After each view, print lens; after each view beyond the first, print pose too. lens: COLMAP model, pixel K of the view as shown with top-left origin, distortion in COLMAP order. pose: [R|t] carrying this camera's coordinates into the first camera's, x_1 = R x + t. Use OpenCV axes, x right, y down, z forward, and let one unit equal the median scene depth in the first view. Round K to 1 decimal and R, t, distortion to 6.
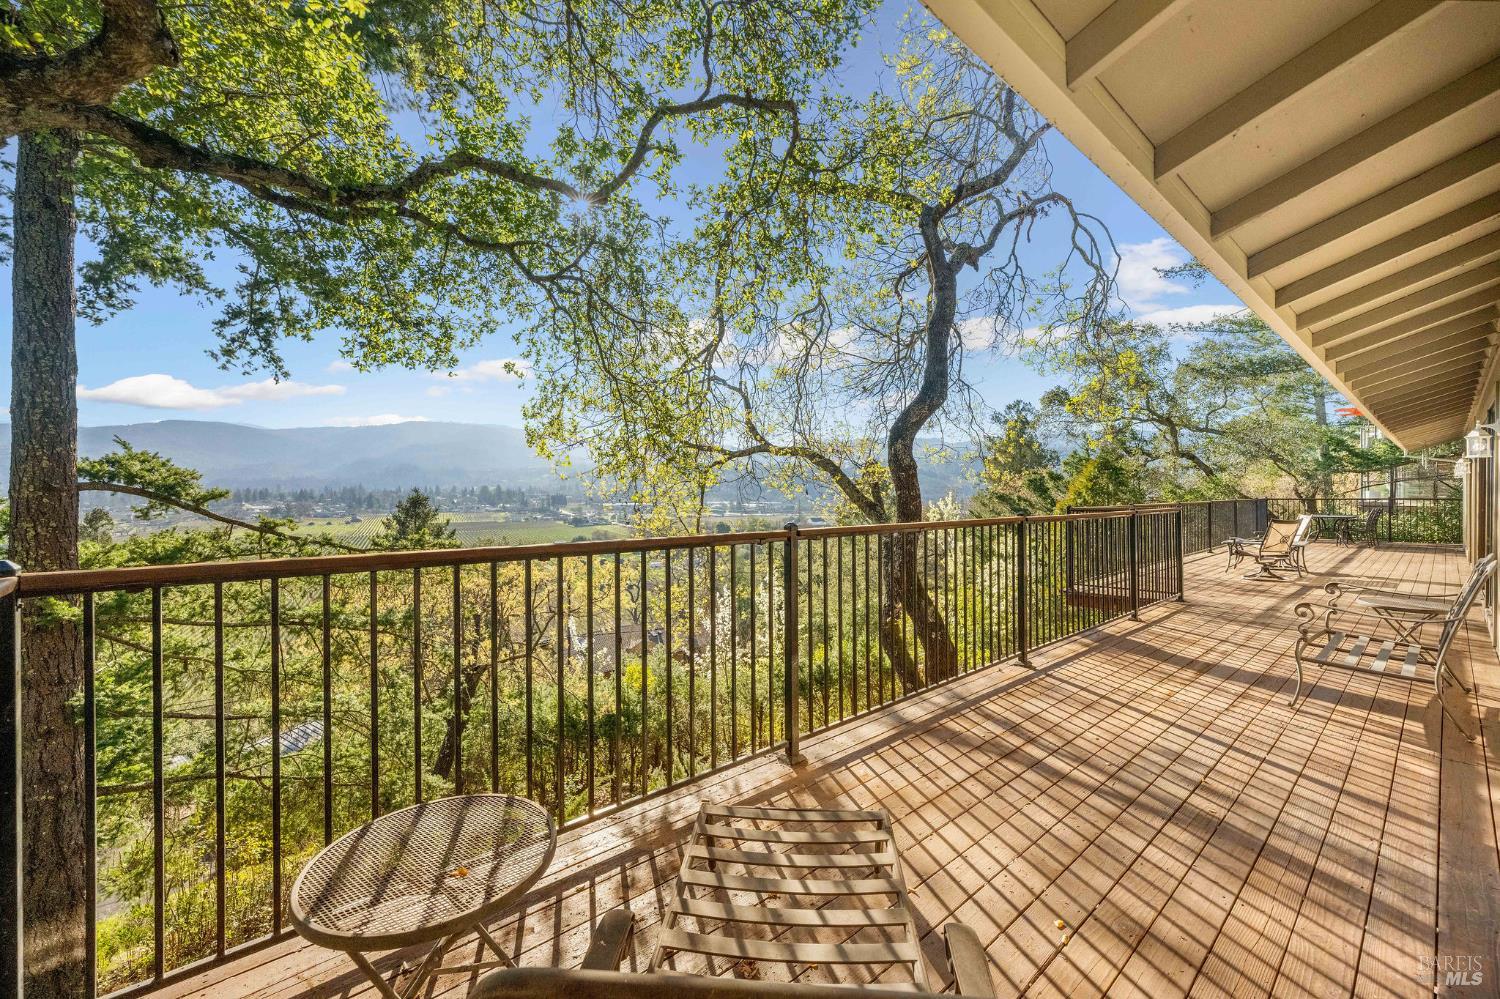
lens RADIAL K [[611.2, 0, 751.0], [0, 611.2, 496.9], [0, 0, 1]] dist [-0.000091, 0.000023]
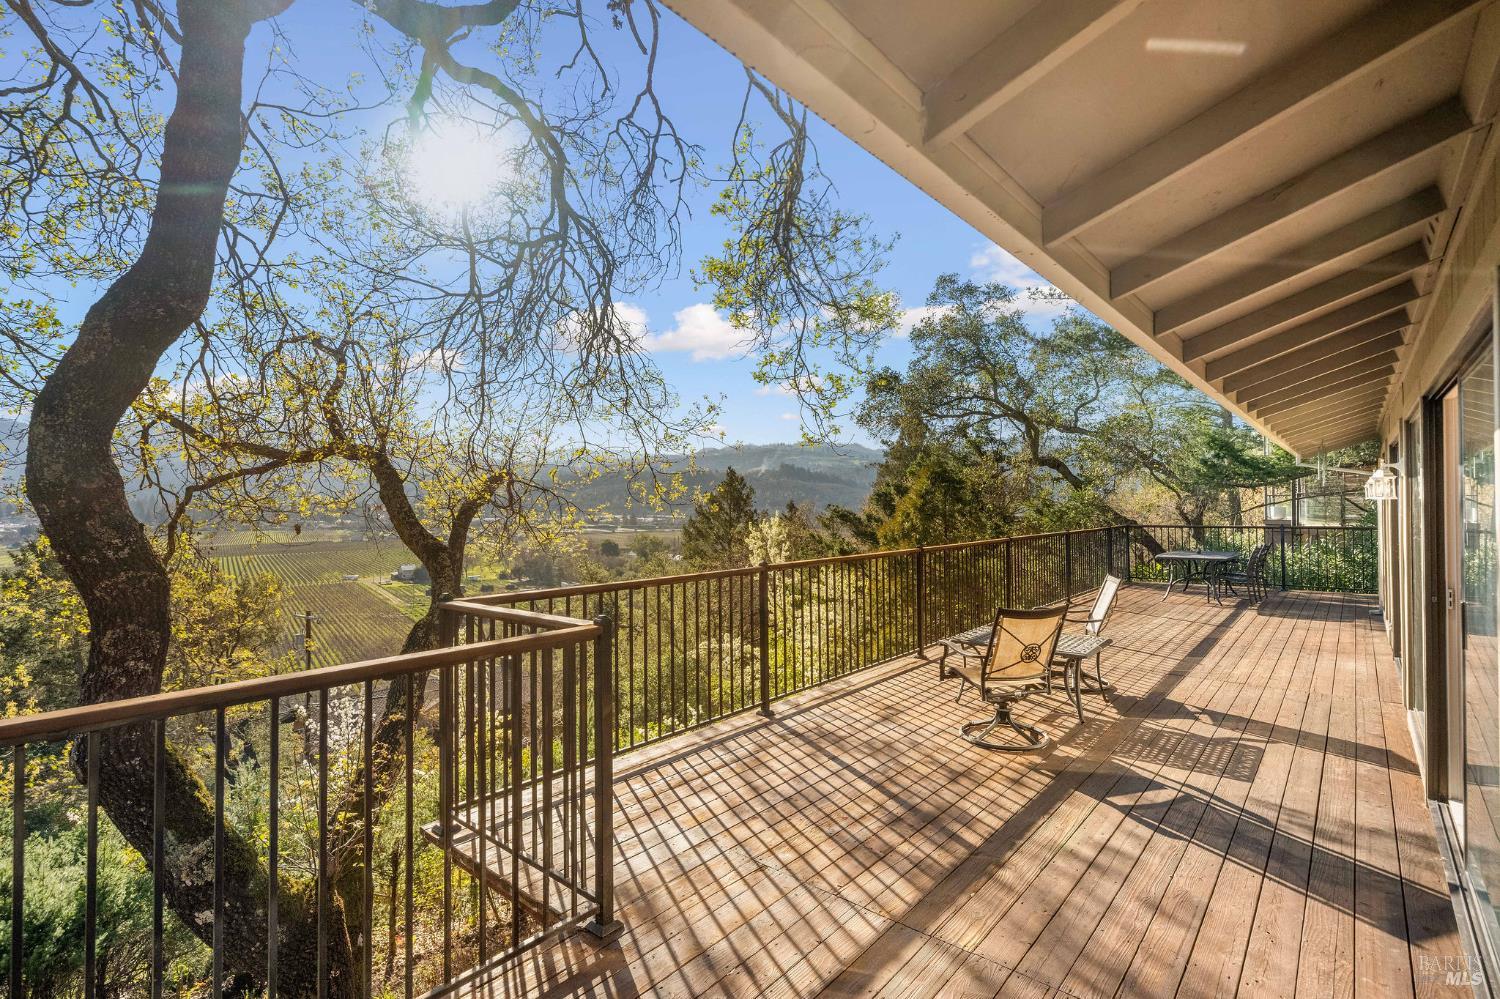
lens RADIAL K [[685.6, 0, 748.8], [0, 685.6, 498.3], [0, 0, 1]] dist [-0.006263, -0.000414]
pose [[0.992299, -0.001585, 0.123852, 0.254069], [0.003407, 0.999889, -0.014506, -0.014447], [-0.123815, 0.014816, 0.992195, 0.223506]]
